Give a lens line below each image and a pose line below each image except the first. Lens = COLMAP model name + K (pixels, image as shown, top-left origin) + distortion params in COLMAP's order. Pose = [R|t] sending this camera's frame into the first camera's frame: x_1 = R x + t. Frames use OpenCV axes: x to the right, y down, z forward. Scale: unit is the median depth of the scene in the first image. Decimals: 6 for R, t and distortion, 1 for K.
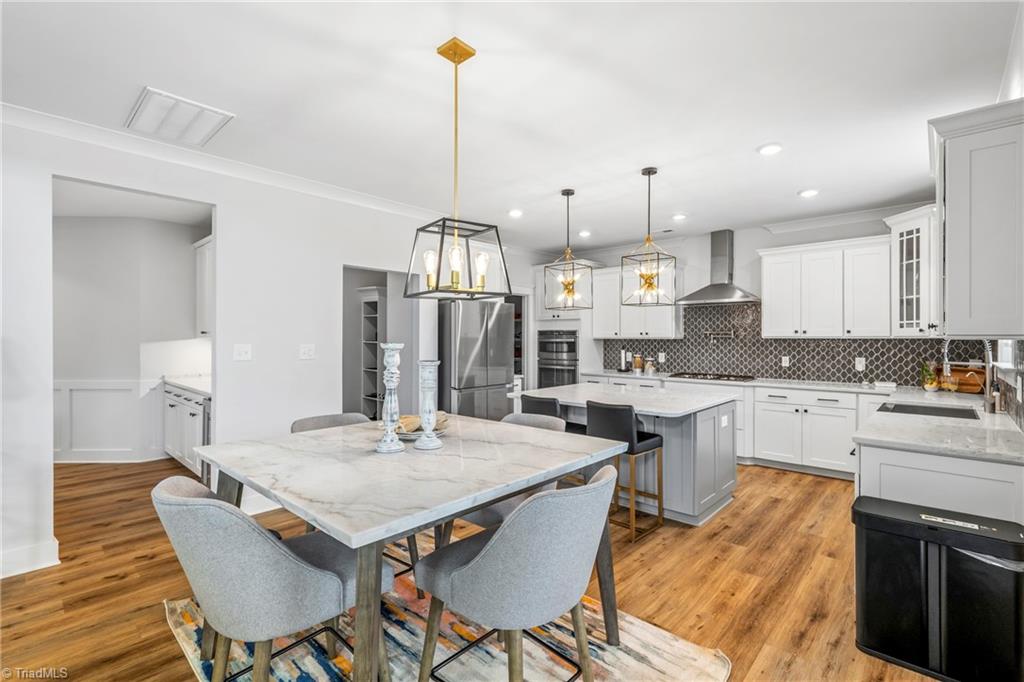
lens RADIAL K [[473.6, 0, 506.0], [0, 473.6, 337.4], [0, 0, 1]] dist [0.008064, -0.001140]
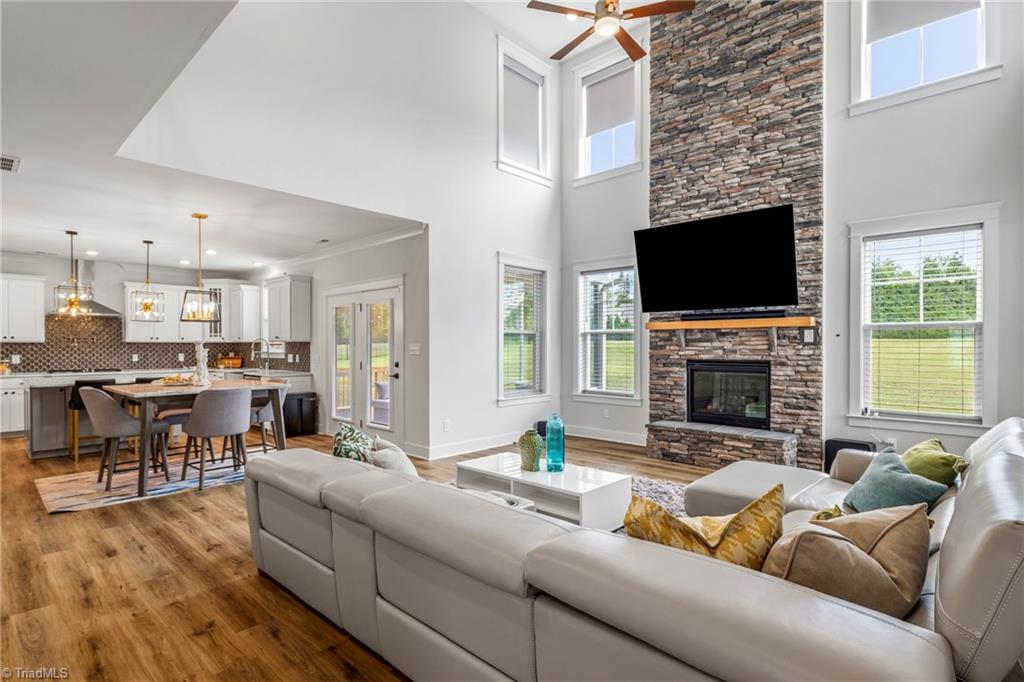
lens RADIAL K [[521.1, 0, 520.8], [0, 521.1, 349.0], [0, 0, 1]] dist [-0.004266, 0.002478]
pose [[0.004079, -0.007680, 0.999962, -1.054388], [-0.001000, 0.999970, 0.007684, 0.009381], [-0.999991, -0.001032, 0.004071, -0.227938]]
